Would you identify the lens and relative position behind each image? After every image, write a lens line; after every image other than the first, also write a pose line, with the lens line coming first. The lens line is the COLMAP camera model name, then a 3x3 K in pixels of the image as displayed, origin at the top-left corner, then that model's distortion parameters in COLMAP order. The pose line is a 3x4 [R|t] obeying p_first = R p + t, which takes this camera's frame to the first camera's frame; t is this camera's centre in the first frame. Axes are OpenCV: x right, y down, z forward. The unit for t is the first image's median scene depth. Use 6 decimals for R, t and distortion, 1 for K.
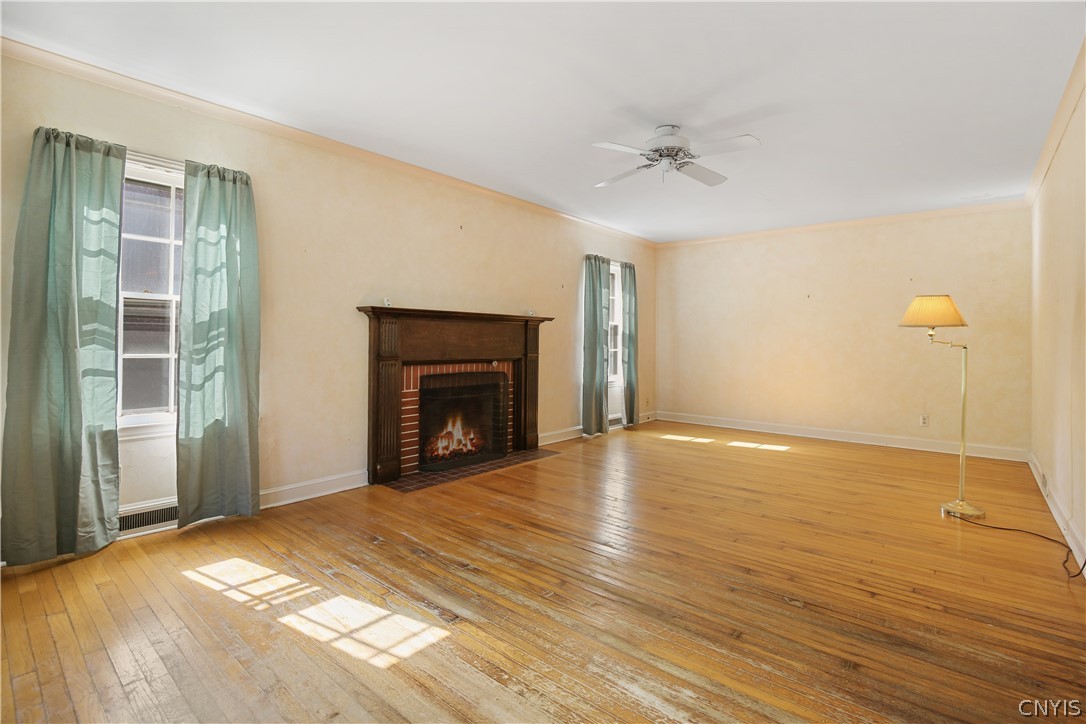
lens RADIAL K [[552.4, 0, 544.2], [0, 552.4, 340.2], [0, 0, 1]] dist [-0.002779, -0.001155]
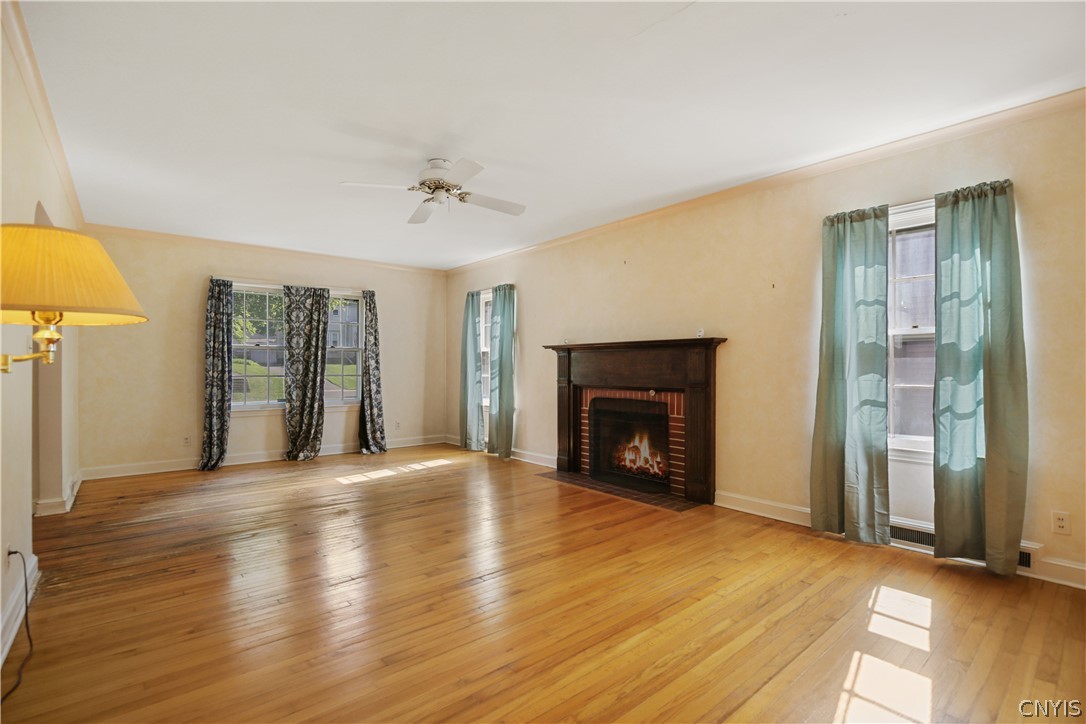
lens RADIAL K [[500.4, 0, 545.1], [0, 500.4, 383.3], [0, 0, 1]] dist [-0.022077, 0.000017]
pose [[-0.209619, 0.020021, -0.977578, 0.710183], [-0.006765, 0.999737, 0.021926, 0.008165], [0.977760, 0.011209, -0.209429, 0.900937]]
